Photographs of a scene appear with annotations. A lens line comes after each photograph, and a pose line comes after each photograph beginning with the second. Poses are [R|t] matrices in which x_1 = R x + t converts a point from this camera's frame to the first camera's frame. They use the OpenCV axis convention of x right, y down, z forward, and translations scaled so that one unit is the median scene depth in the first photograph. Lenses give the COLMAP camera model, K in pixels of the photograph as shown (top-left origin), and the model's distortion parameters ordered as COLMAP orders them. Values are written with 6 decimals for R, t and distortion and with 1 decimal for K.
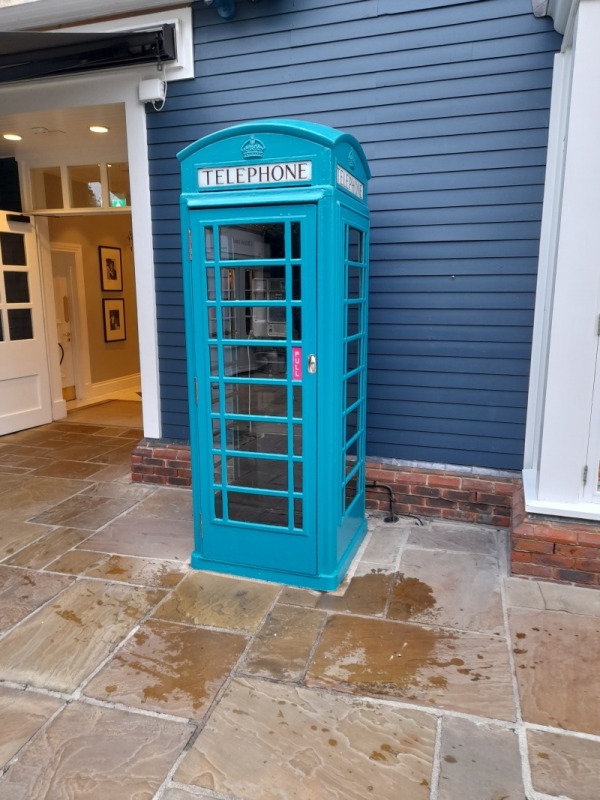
lens RADIAL K [[583.9, 0, 303.4], [0, 583.9, 399.7], [0, 0, 1]] dist [0.063475, -0.070549]
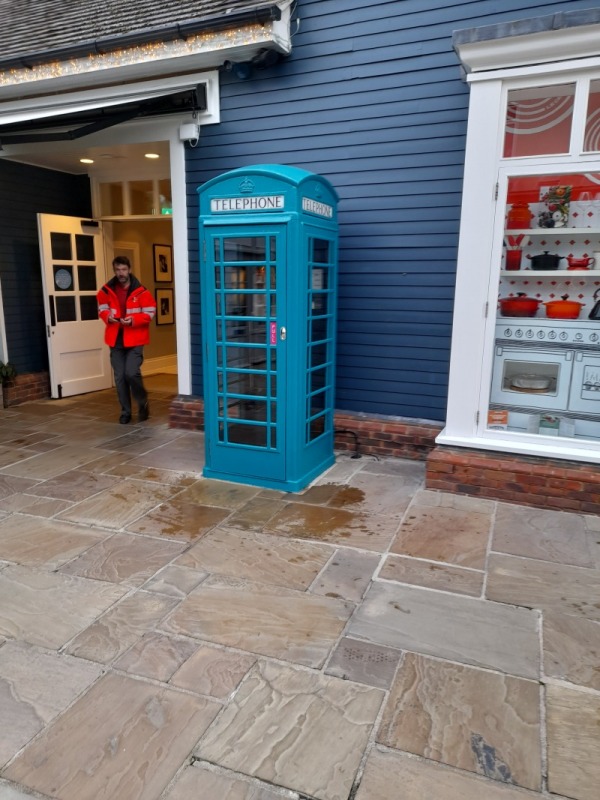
lens RADIAL K [[583.9, 0, 303.4], [0, 583.9, 399.7], [0, 0, 1]] dist [0.063475, -0.070549]
pose [[0.995521, 0.028684, -0.090079, 0.184554], [-0.027610, 0.999532, 0.013144, 0.076641], [0.090414, -0.010598, 0.995848, -0.414451]]
